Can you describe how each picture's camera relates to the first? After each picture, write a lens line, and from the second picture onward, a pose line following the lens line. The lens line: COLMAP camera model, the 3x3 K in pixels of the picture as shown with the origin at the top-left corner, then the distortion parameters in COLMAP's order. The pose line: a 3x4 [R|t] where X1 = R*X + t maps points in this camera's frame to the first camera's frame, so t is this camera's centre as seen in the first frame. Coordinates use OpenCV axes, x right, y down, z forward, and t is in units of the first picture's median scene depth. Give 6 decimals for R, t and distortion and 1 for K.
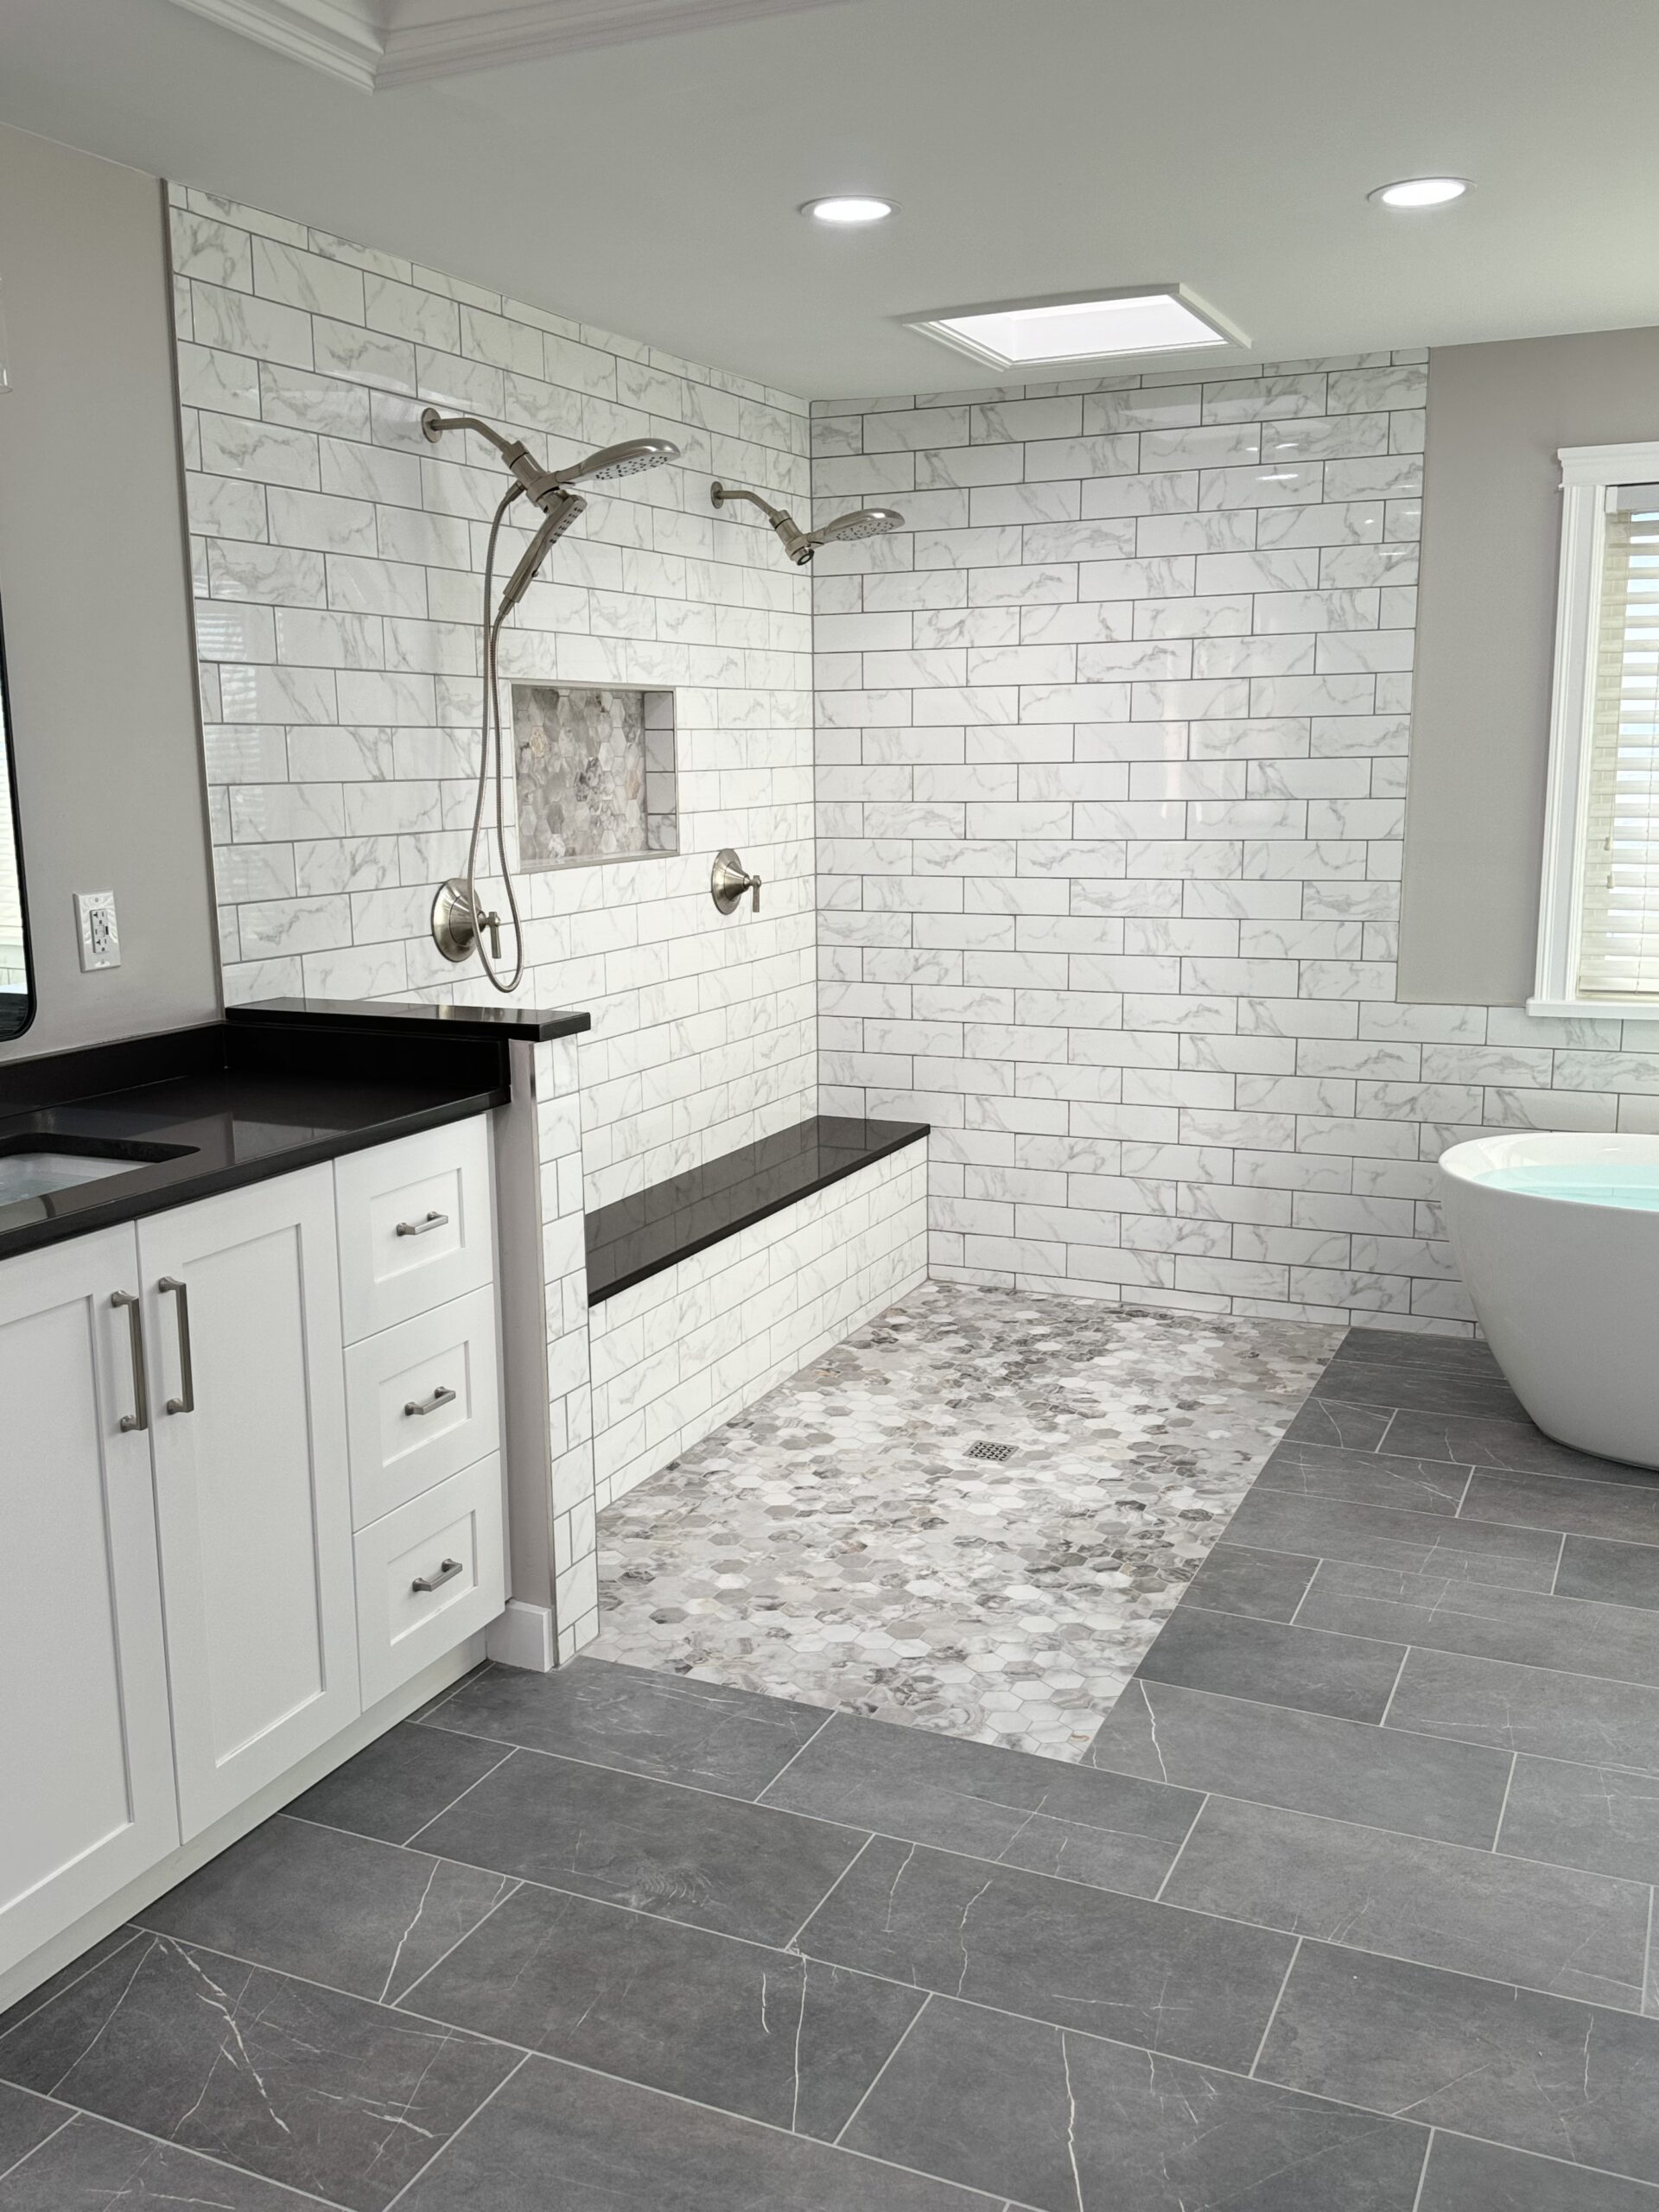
lens RADIAL K [[1988.0, 0, 804.0], [0, 1988.0, 1079.9], [0, 0, 1]] dist [0.101220, -0.086509]
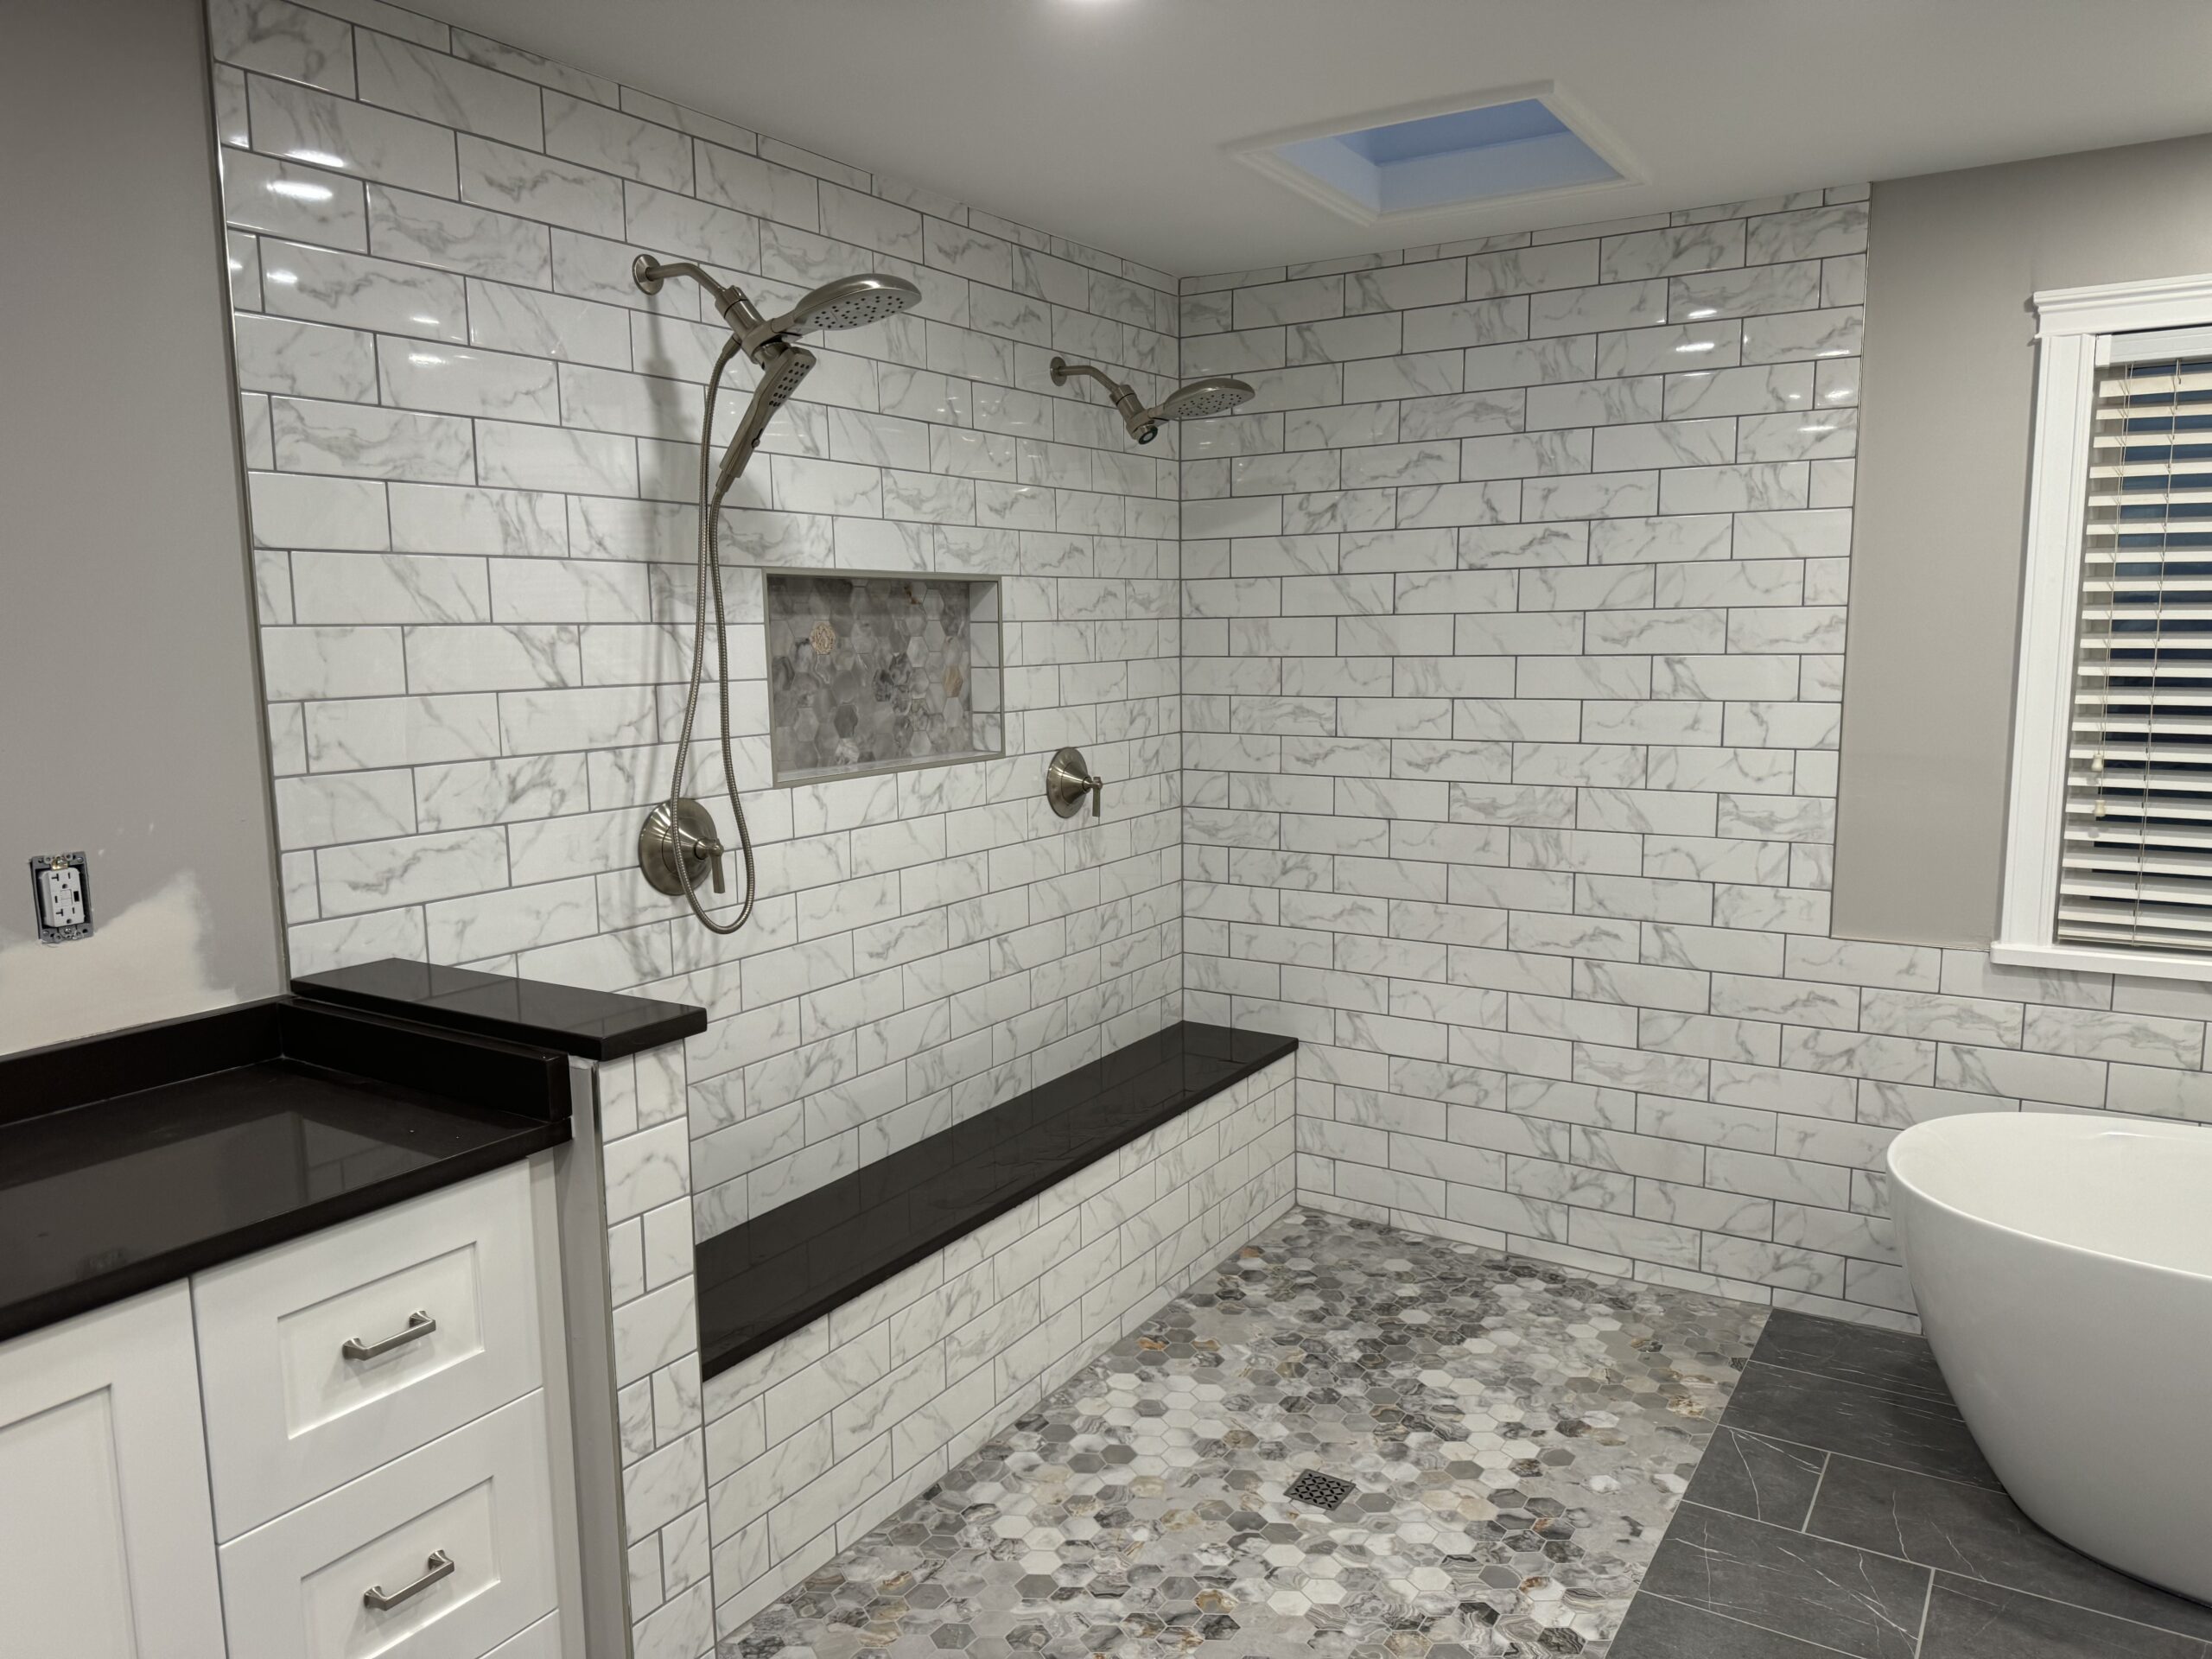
lens RADIAL K [[1630.1, 0, 1081.0], [0, 1630.1, 819.0], [0, 0, 1]] dist [0.068626, -0.094586]
pose [[0.991178, 0.017737, -0.131348, 0.070301], [-0.023626, 0.998778, -0.043415, -0.052057], [0.130418, 0.046135, 0.990385, 0.261010]]
